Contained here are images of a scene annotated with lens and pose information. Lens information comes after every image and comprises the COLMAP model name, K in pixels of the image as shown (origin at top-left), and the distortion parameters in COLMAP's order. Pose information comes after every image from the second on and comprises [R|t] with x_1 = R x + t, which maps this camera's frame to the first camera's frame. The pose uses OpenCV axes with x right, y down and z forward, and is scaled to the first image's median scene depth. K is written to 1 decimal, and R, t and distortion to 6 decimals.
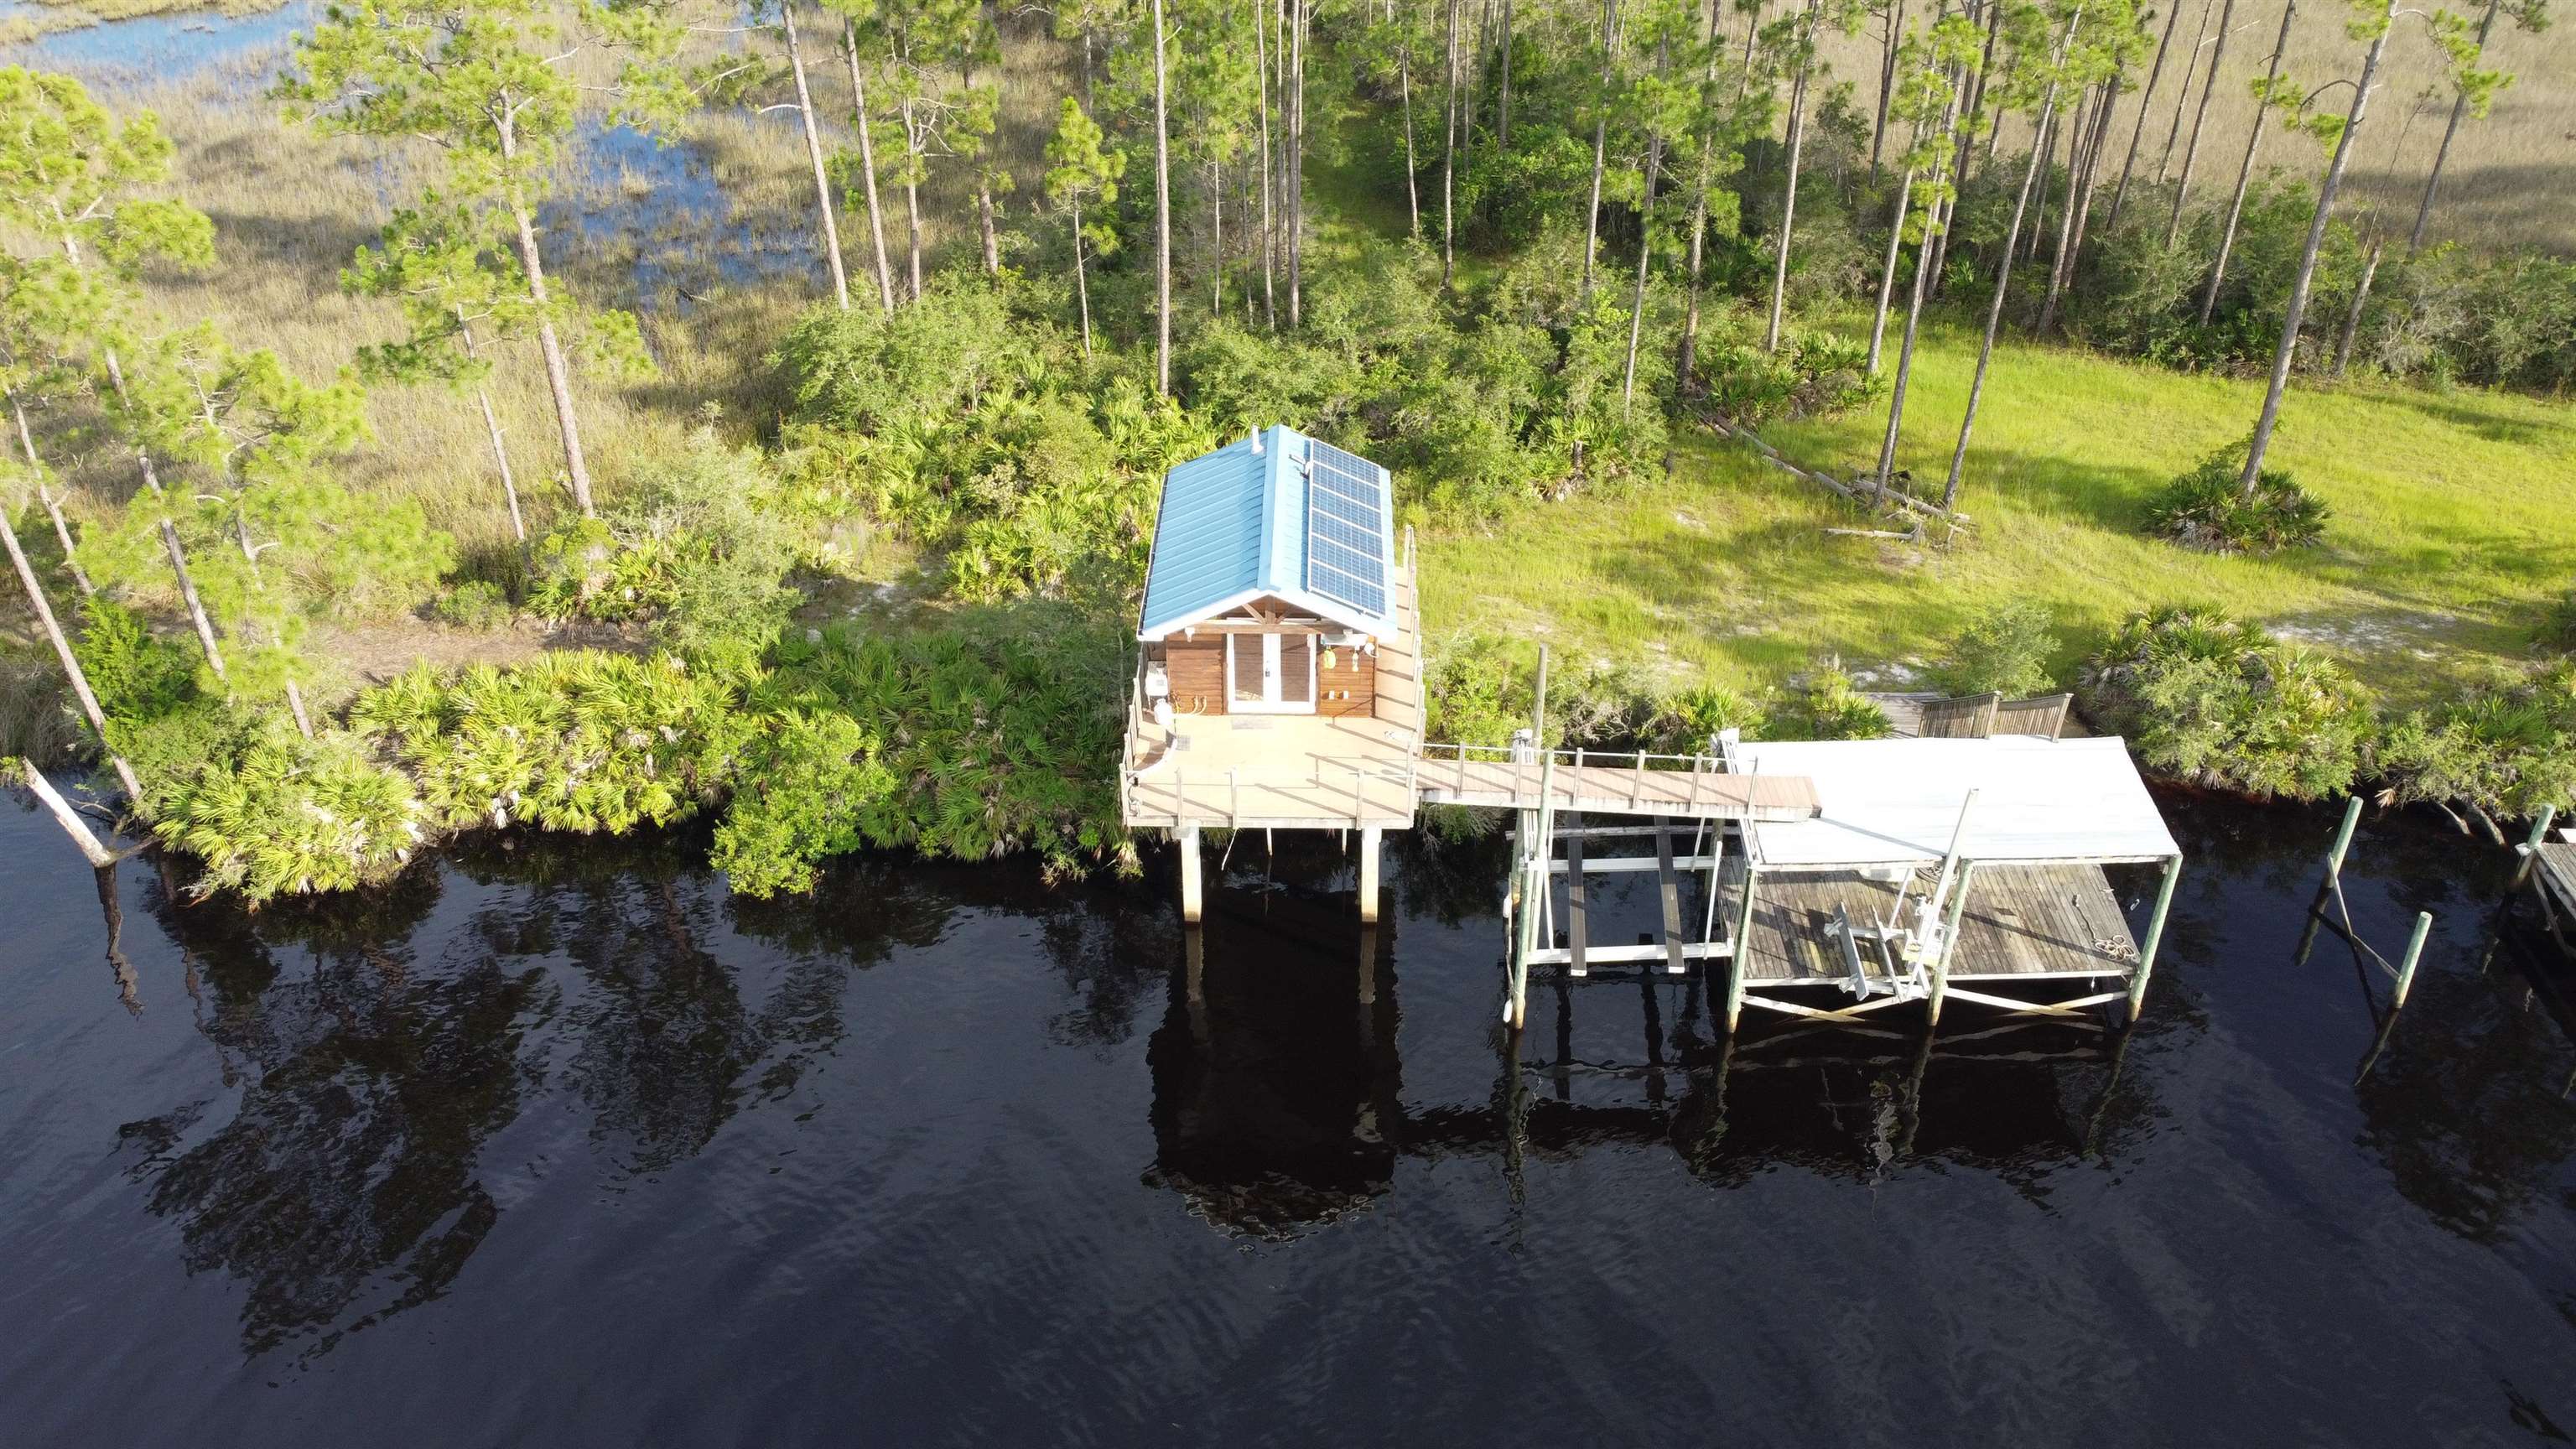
lens RADIAL K [[1945.3, 0, 1288.0], [0, 1945.3, 724.5], [0, 0, 1]] dist [-0.003617, -0.005655]
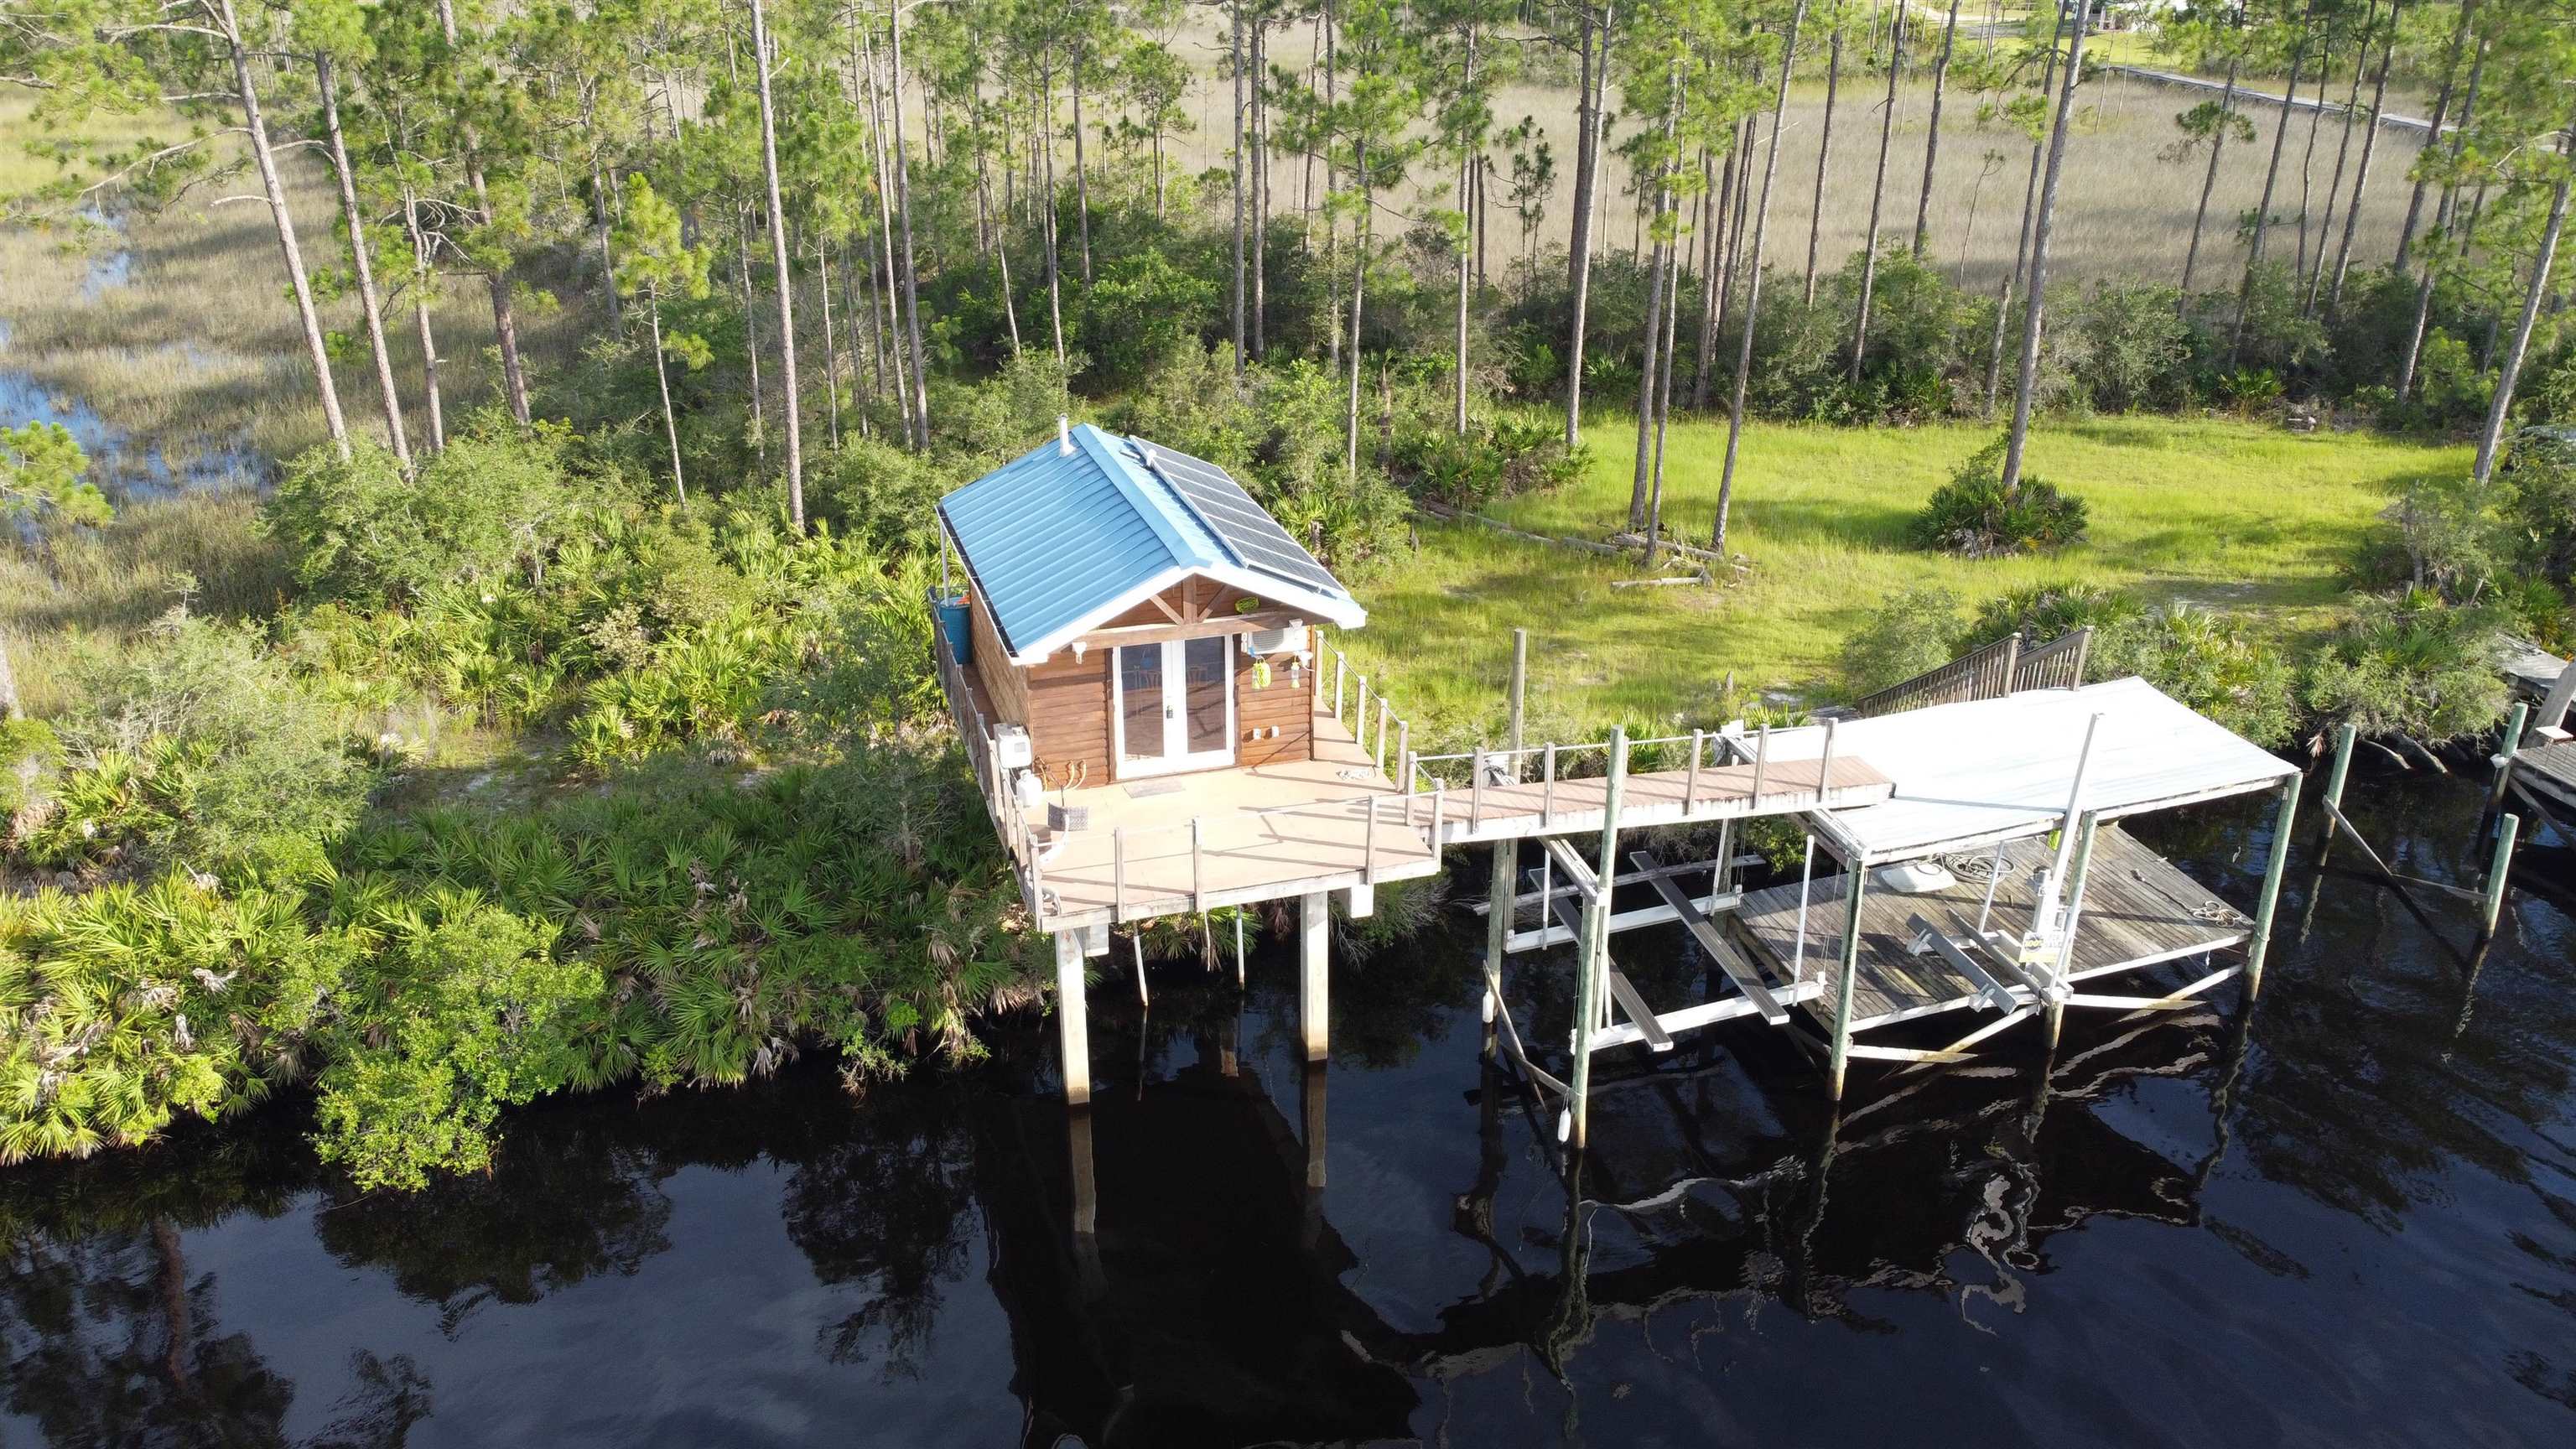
lens RADIAL K [[1945.3, 0, 1288.0], [0, 1945.3, 724.5], [0, 0, 1]] dist [-0.003617, -0.005655]
pose [[0.948265, -0.123742, 0.292370, -0.156081], [0.170370, 0.975421, -0.139739, 0.074183], [-0.267893, 0.182321, 0.946040, 0.273433]]
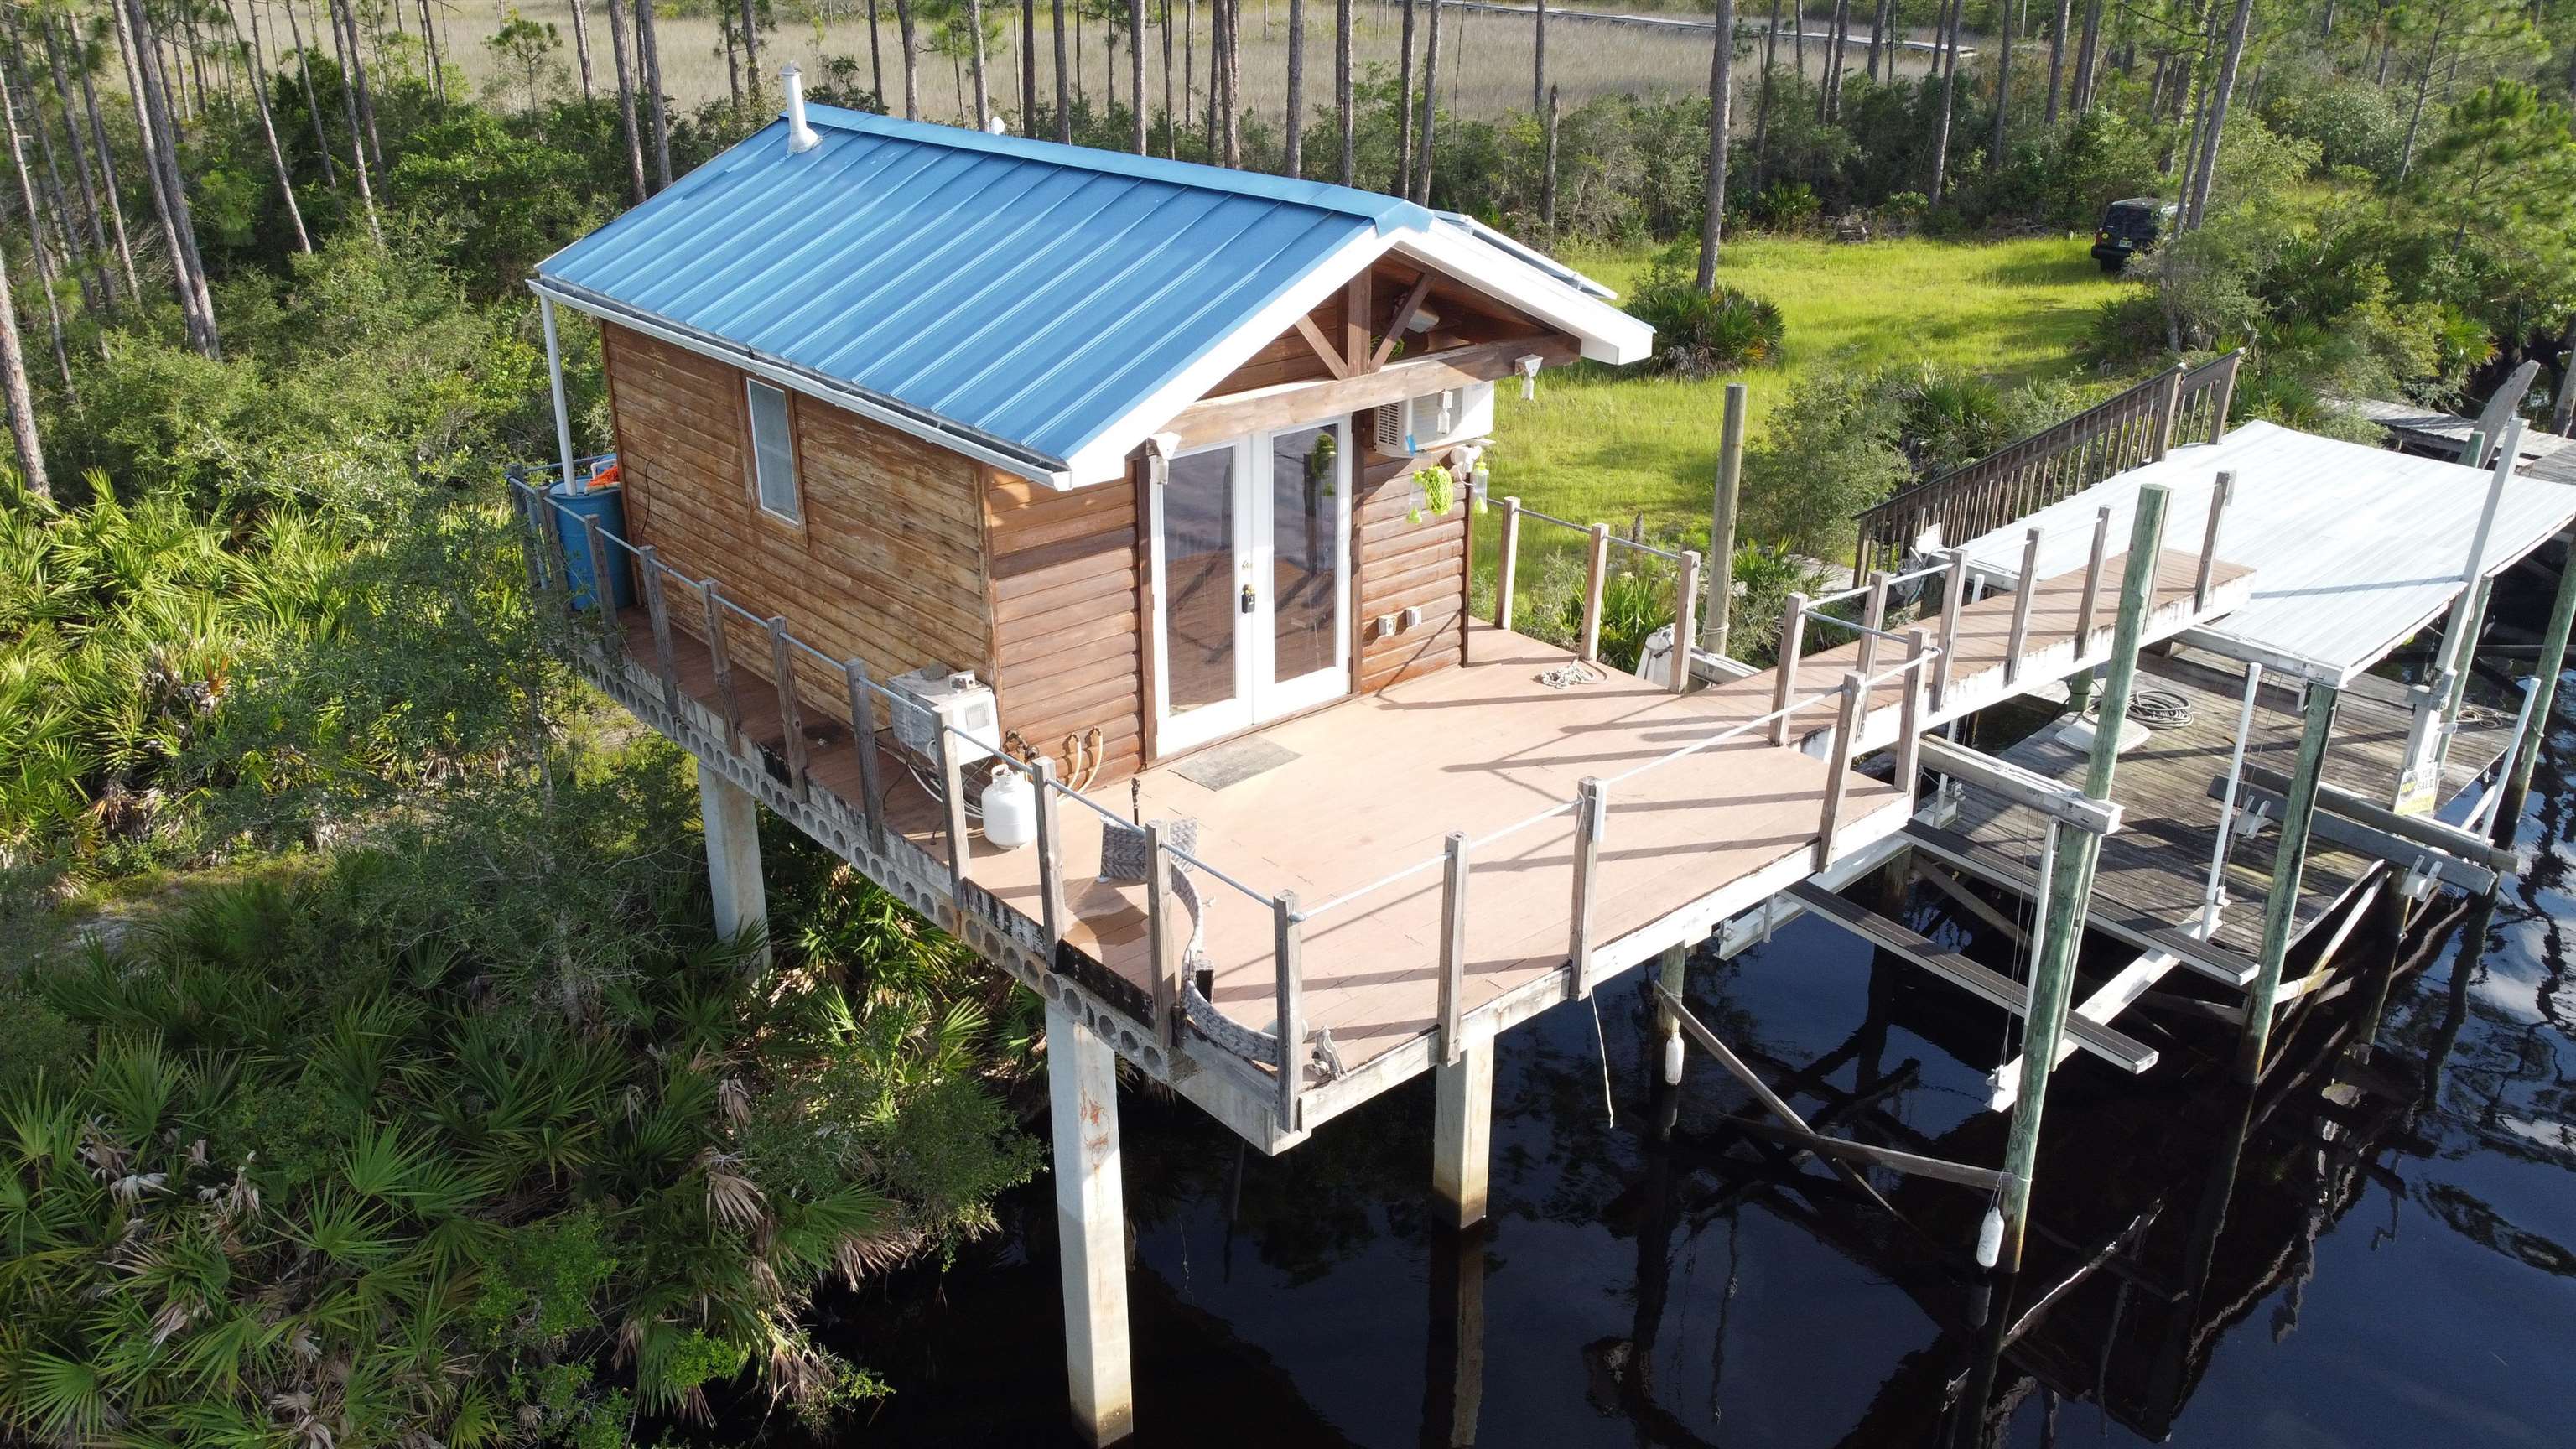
lens RADIAL K [[1957.7, 0, 1289.2], [0, 1957.7, 703.8], [0, 0, 1]] dist [0.001525, -0.001310]
pose [[0.741175, -0.255584, 0.620754, -0.194183], [0.361176, 0.931271, -0.047808, 0.007954], [-0.565871, 0.259636, 0.782546, 0.639792]]
